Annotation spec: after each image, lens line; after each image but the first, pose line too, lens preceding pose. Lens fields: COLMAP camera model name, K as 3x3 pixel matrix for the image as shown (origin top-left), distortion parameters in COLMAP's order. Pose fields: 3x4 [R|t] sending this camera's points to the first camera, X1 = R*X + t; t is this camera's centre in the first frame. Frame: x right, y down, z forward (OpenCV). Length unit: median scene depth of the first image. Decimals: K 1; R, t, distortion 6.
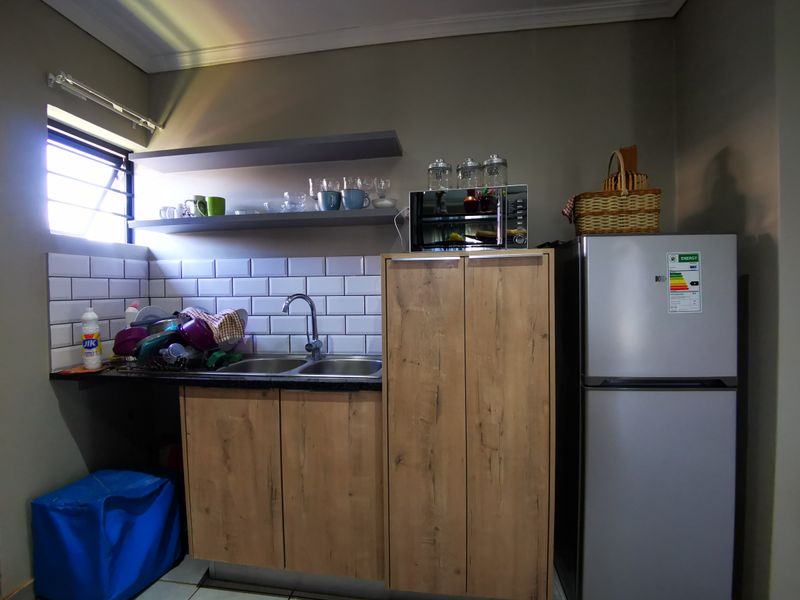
lens RADIAL K [[396.8, 0, 400.0], [0, 396.8, 300.0], [0, 0, 1]] dist [-0.055746, 0.015065]
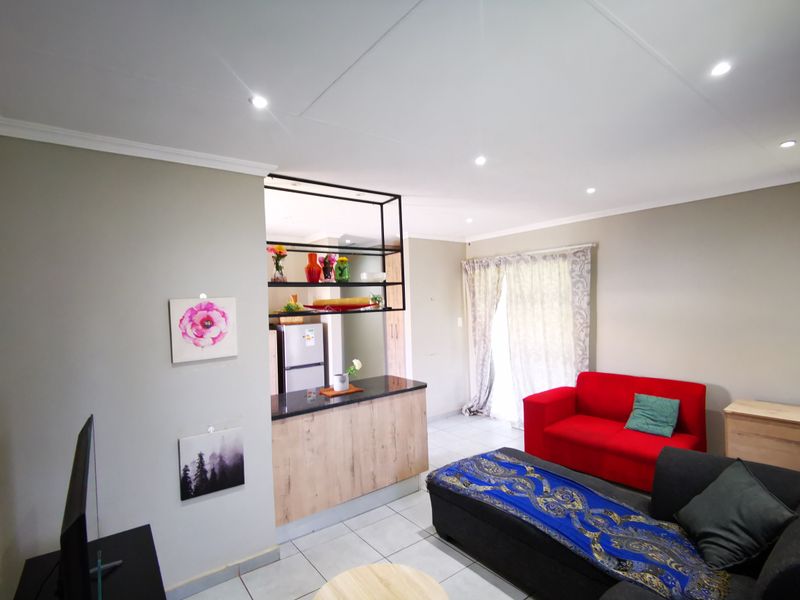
lens RADIAL K [[396.8, 0, 400.0], [0, 396.8, 300.0], [0, 0, 1]] dist [-0.055746, 0.015065]
pose [[0.696896, -0.010884, 0.717090, -1.317164], [0.047342, 0.998402, -0.030855, -0.238339], [-0.715608, 0.055451, 0.696298, -2.181177]]
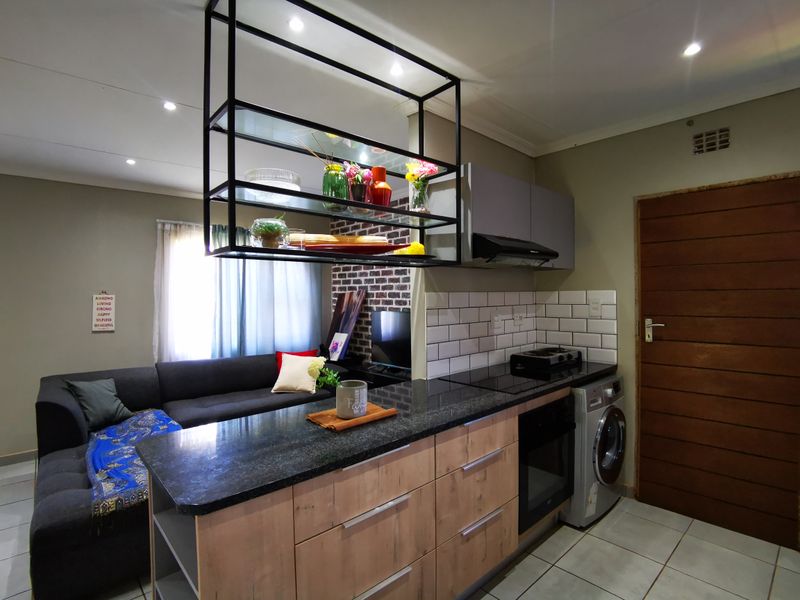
lens RADIAL K [[396.8, 0, 400.0], [0, 396.8, 300.0], [0, 0, 1]] dist [-0.055746, 0.015065]
pose [[-0.637739, 0.031707, -0.769599, 1.068523], [-0.002739, 0.999053, 0.043431, -0.170893], [0.770247, 0.029805, -0.637048, 0.798386]]
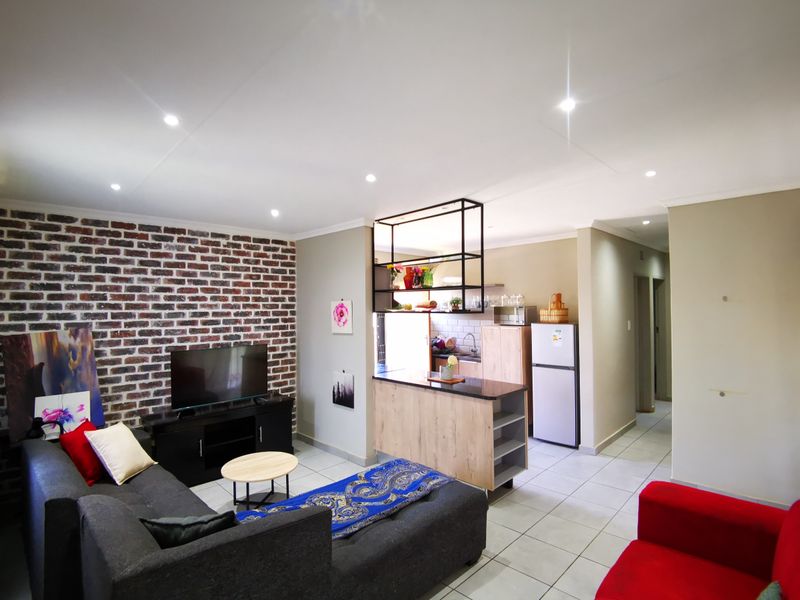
lens RADIAL K [[409.8, 0, 400.0], [0, 409.8, 300.0], [0, 0, 1]] dist [-0.083816, 0.033073]
pose [[0.800578, -0.005974, -0.599199, 1.773917], [-0.016315, 0.999362, -0.031762, -0.246724], [0.599007, 0.035204, 0.799970, -2.770706]]
